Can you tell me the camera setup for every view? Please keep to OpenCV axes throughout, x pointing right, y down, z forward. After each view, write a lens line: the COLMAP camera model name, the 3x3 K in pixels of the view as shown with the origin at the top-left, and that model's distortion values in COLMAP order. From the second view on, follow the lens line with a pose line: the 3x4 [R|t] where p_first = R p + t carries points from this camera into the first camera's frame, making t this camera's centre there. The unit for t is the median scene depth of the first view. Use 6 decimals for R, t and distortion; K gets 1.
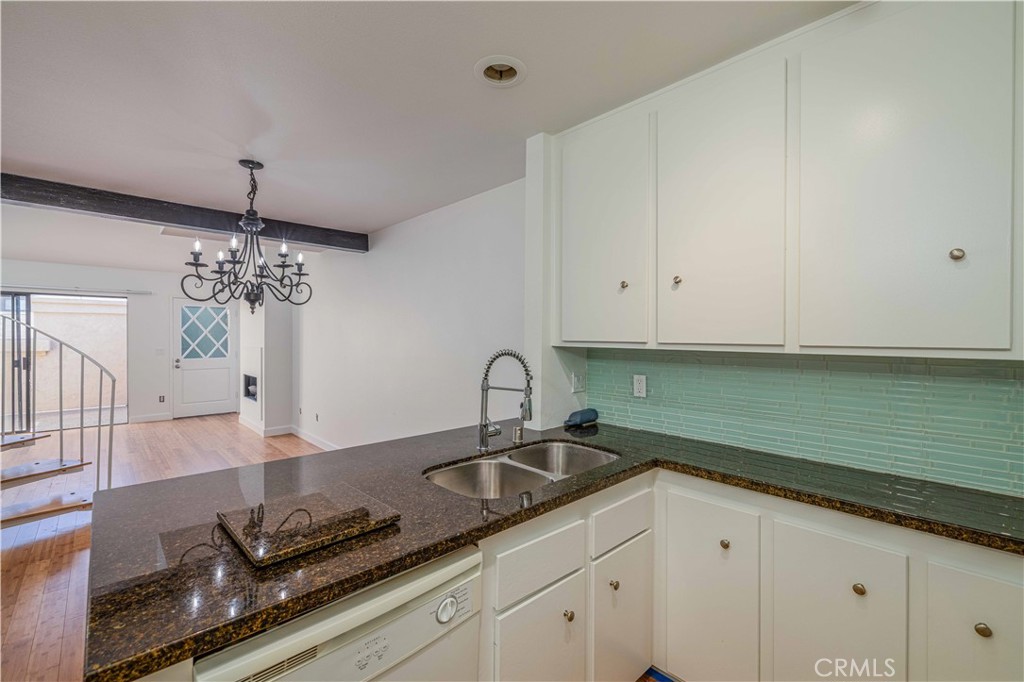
lens RADIAL K [[440.8, 0, 502.1], [0, 440.8, 338.1], [0, 0, 1]] dist [0.000181, 0.000104]
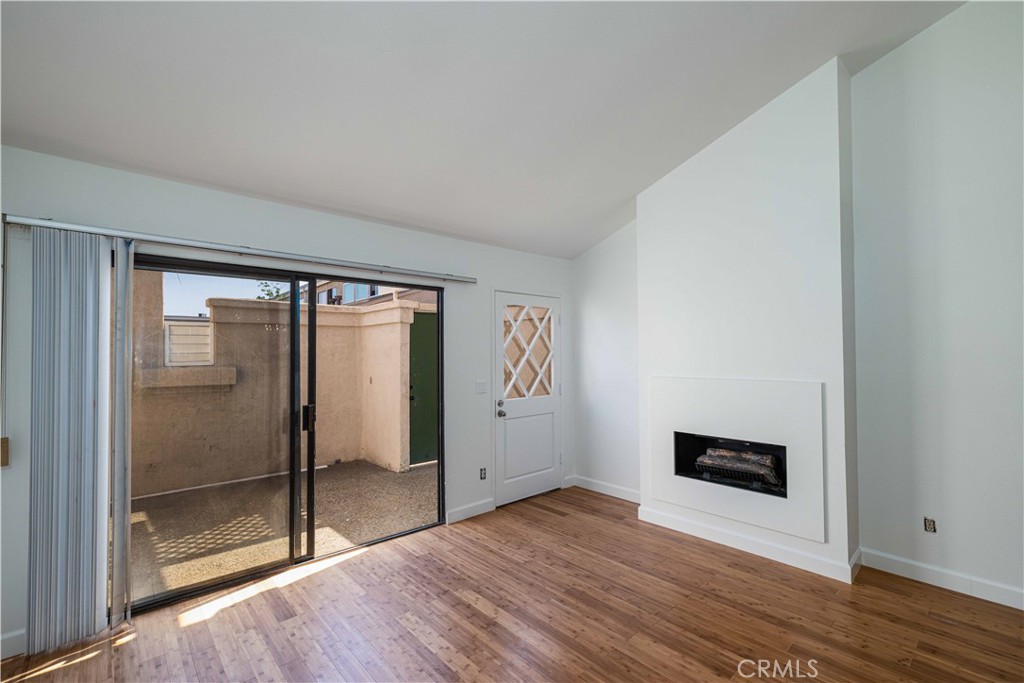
lens RADIAL K [[459.2, 0, 512.0], [0, 459.2, 341.5], [0, 0, 1]] dist [0.002164, 0.000173]
pose [[0.999345, -0.009510, -0.034930, -1.160085], [0.008273, 0.999339, -0.035396, -0.009598], [0.035243, 0.035084, 0.998763, 0.691527]]
